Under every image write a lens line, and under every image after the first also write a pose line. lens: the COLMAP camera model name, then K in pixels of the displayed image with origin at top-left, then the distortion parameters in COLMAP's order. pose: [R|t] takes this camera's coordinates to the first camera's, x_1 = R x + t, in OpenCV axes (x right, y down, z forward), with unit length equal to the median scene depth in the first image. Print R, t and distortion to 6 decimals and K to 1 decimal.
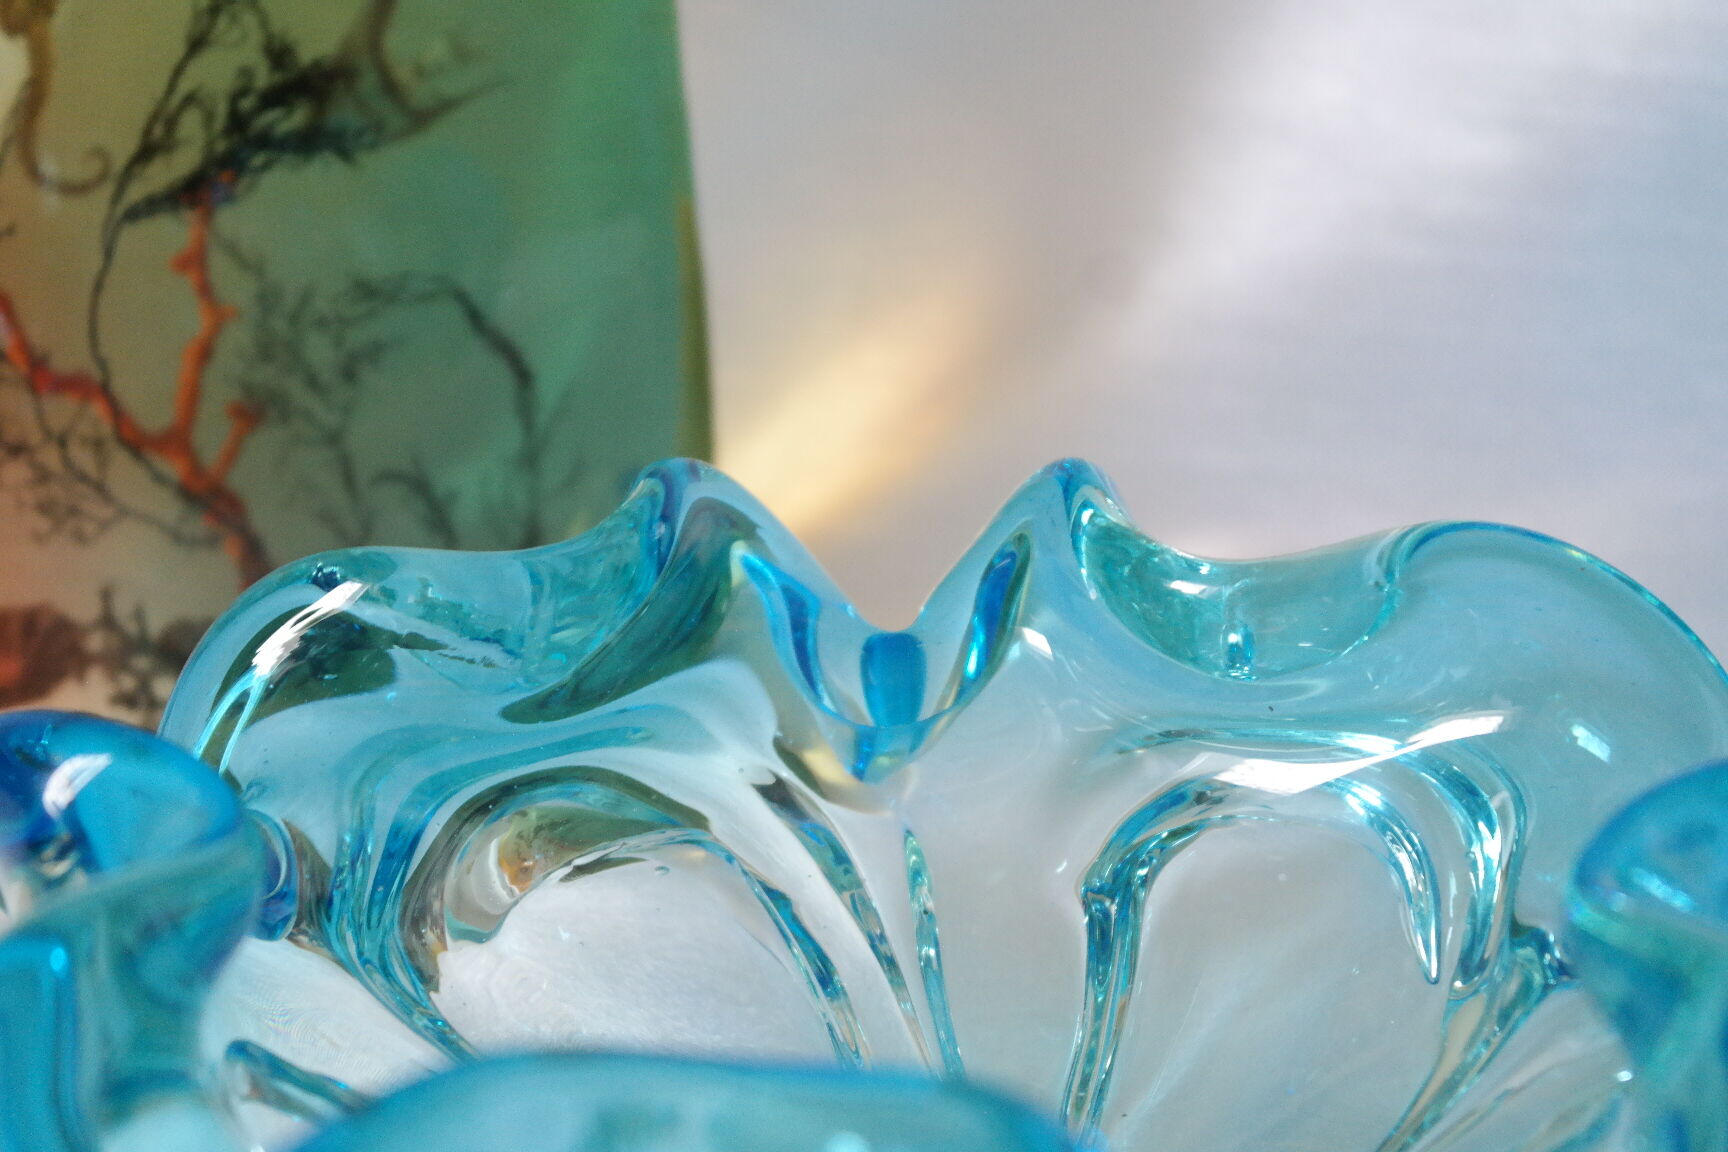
lens RADIAL K [[3736.3, 0, 864.0], [0, 3736.3, 576.0], [0, 0, 1]] dist [-0.097375, -0.211496]
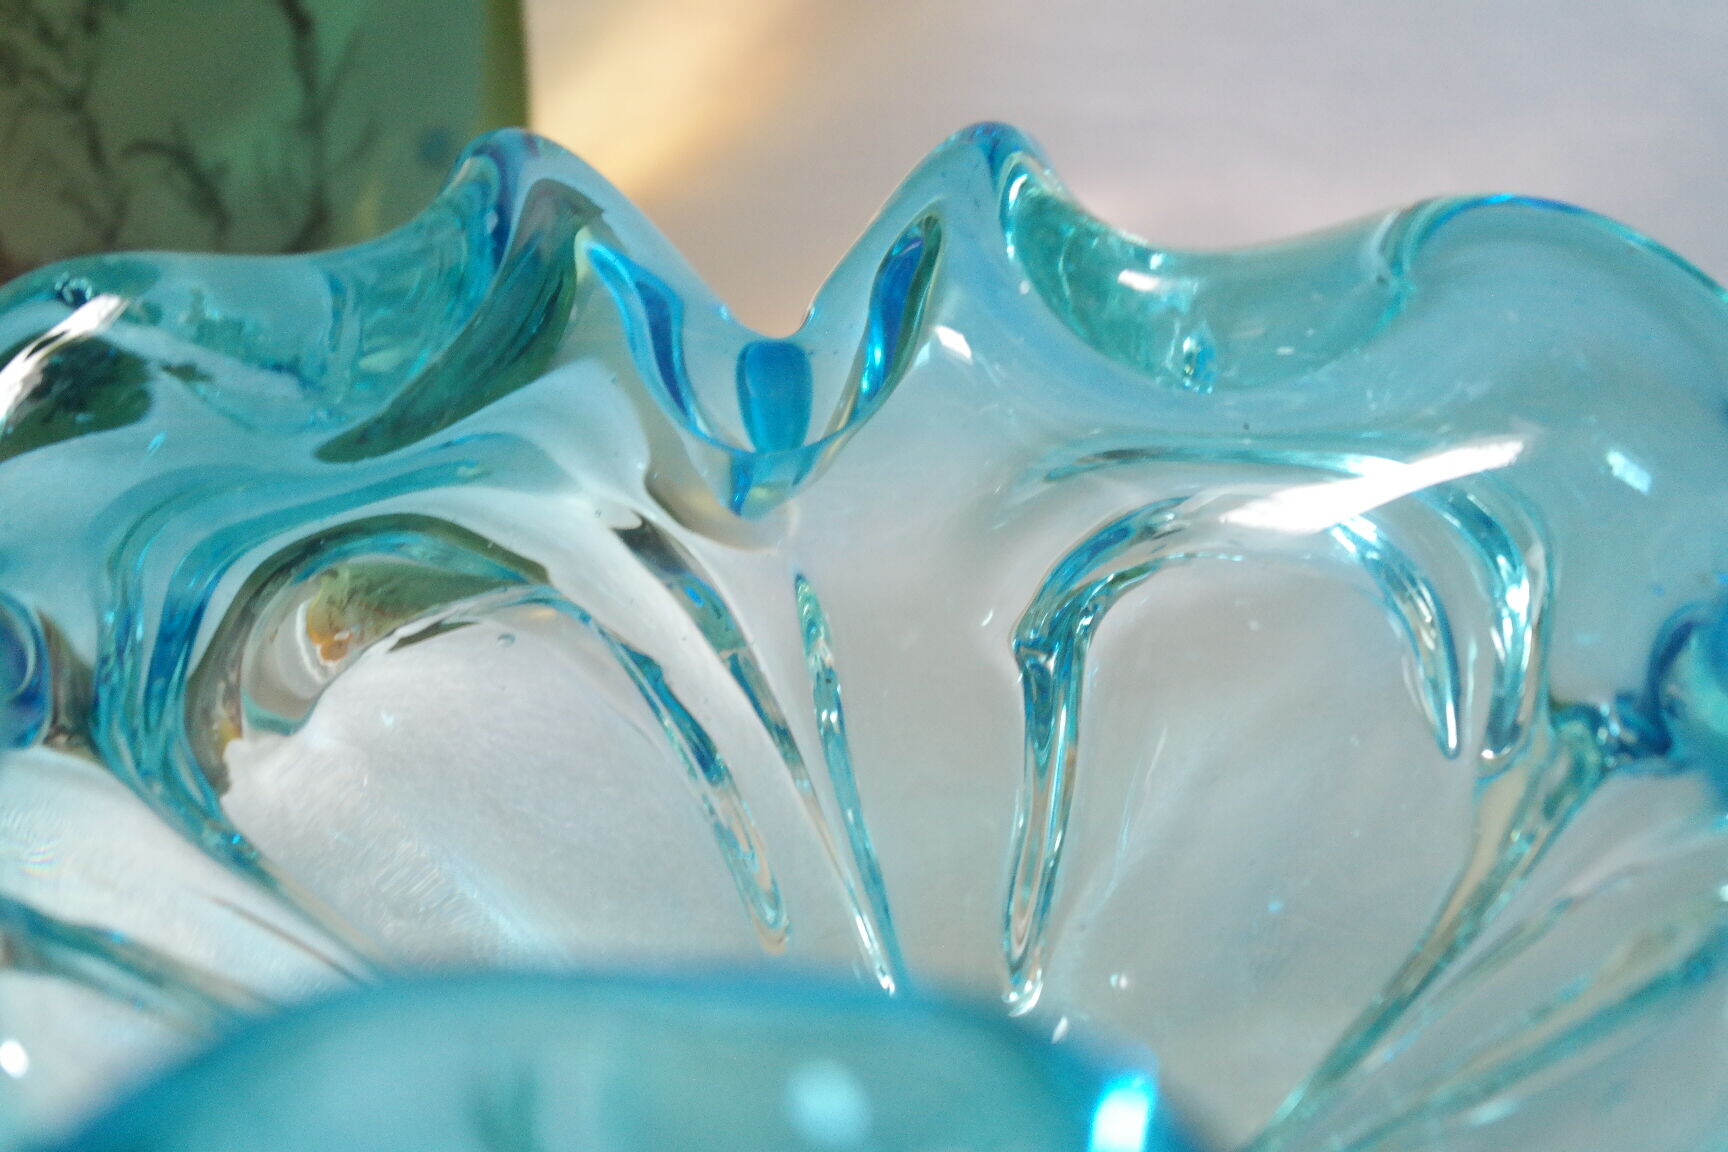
lens RADIAL K [[3736.3, 0, 864.0], [0, 3736.3, 576.0], [0, 0, 1]] dist [-0.097375, -0.211496]
pose [[0.998680, -0.023316, 0.045770, -0.012654], [0.019171, 0.995846, 0.089009, -0.006066], [-0.047656, -0.088014, 0.994979, 0.181643]]
